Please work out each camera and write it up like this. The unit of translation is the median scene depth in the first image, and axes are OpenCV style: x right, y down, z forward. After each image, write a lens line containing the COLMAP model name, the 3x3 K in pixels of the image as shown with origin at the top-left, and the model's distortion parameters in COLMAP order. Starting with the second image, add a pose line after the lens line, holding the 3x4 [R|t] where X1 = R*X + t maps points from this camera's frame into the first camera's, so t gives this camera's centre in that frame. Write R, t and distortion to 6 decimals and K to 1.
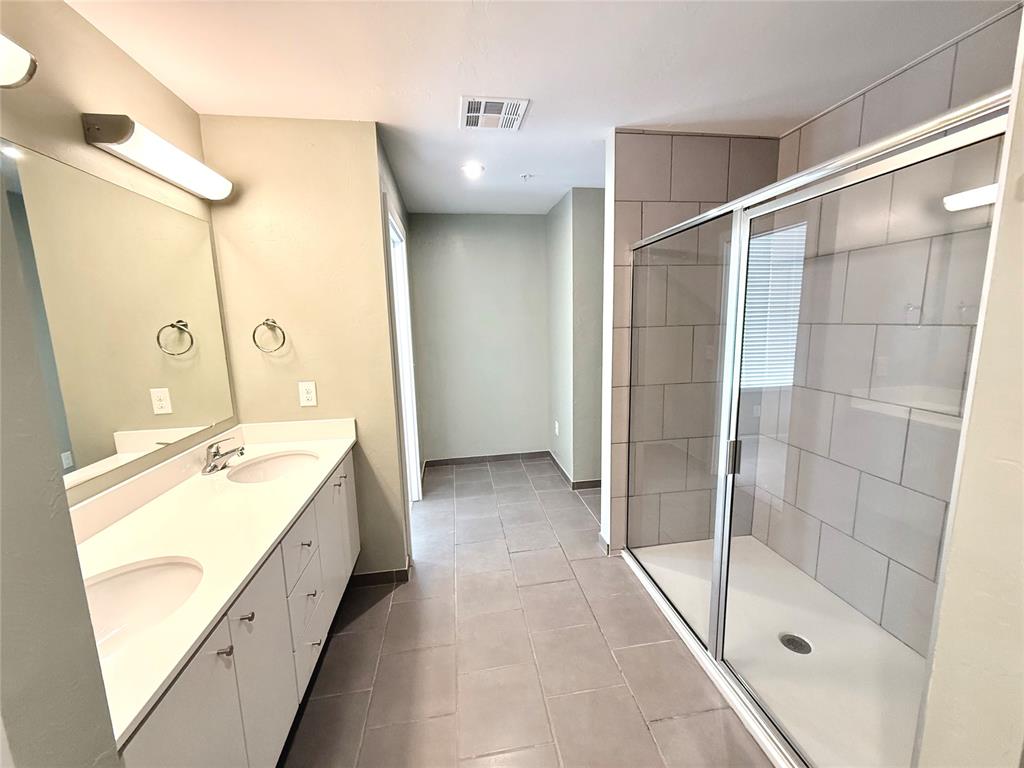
lens RADIAL K [[409.0, 0, 514.3], [0, 409.0, 381.4], [0, 0, 1]] dist [0.002358, -0.001209]
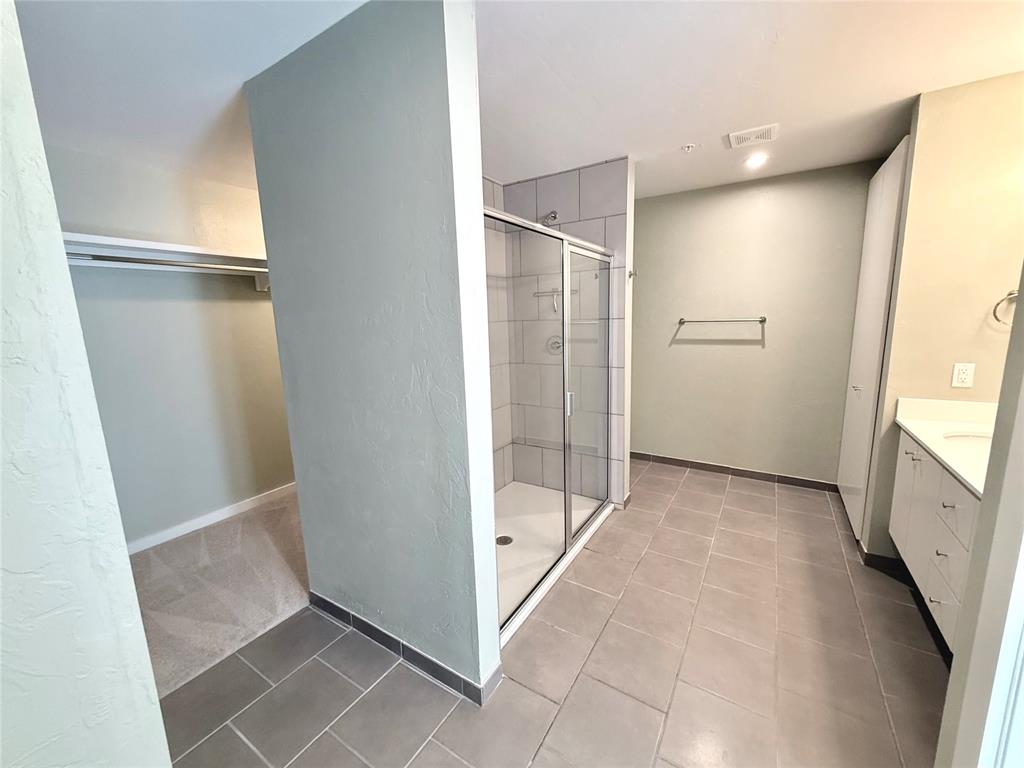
lens RADIAL K [[409.0, 0, 515.5], [0, 409.0, 385.4], [0, 0, 1]] dist [0.002358, -0.001209]
pose [[-0.758581, -0.063977, 0.648430, -0.242881], [0.147896, 0.952287, 0.266976, -0.253726], [-0.634572, 0.298423, -0.712925, 1.777172]]
